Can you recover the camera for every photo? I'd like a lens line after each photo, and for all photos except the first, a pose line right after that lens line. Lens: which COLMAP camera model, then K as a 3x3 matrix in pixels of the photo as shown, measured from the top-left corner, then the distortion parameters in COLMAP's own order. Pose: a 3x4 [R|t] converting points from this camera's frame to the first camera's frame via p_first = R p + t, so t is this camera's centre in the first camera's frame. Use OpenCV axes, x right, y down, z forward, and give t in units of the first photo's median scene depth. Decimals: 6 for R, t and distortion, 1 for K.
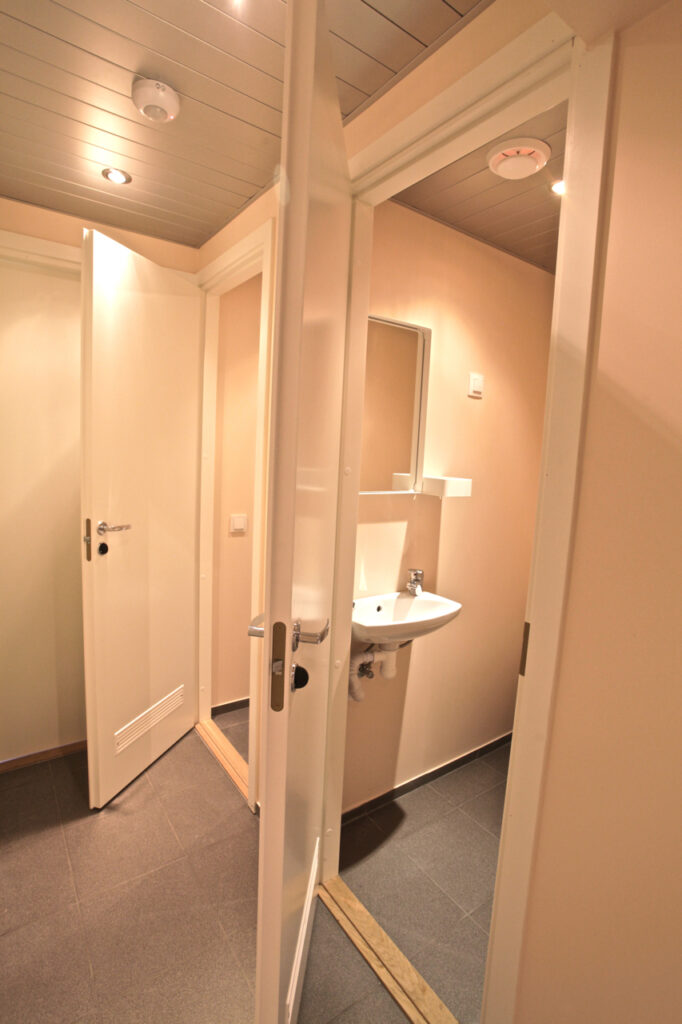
lens RADIAL K [[509.7, 0, 341.0], [0, 509.7, 512.0], [0, 0, 1]] dist [-0.049116, -0.000156]
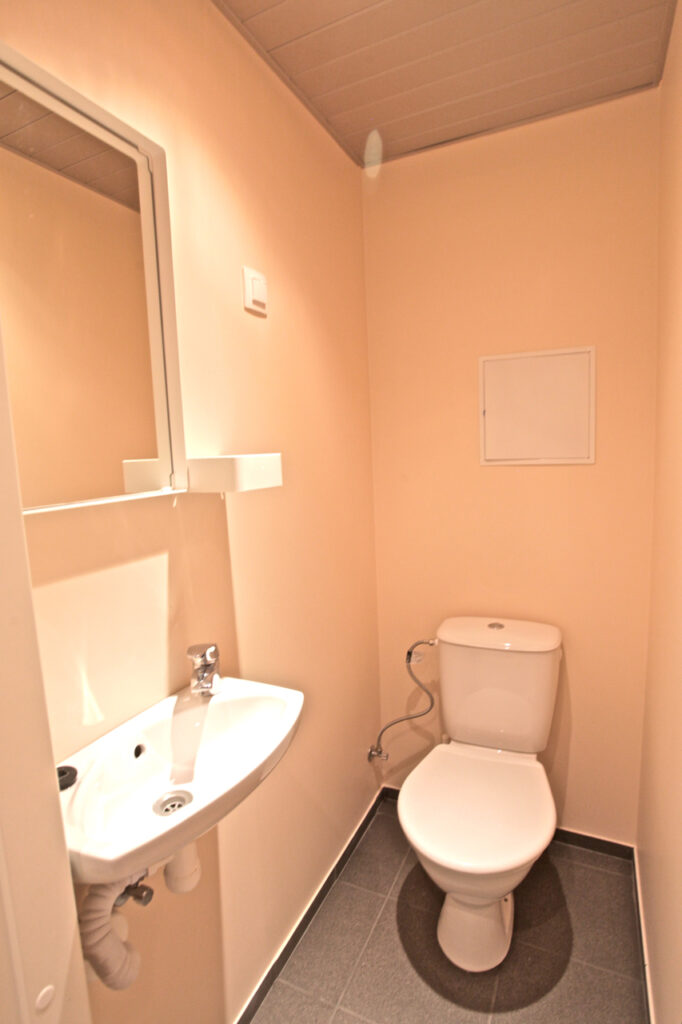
lens RADIAL K [[509.7, 0, 341.0], [0, 509.7, 512.0], [0, 0, 1]] dist [-0.049116, -0.000156]
pose [[0.874921, -0.147689, 0.461195, 0.056150], [0.141992, 0.988739, 0.047257, -0.019282], [-0.462981, 0.024140, 0.886040, 0.487437]]
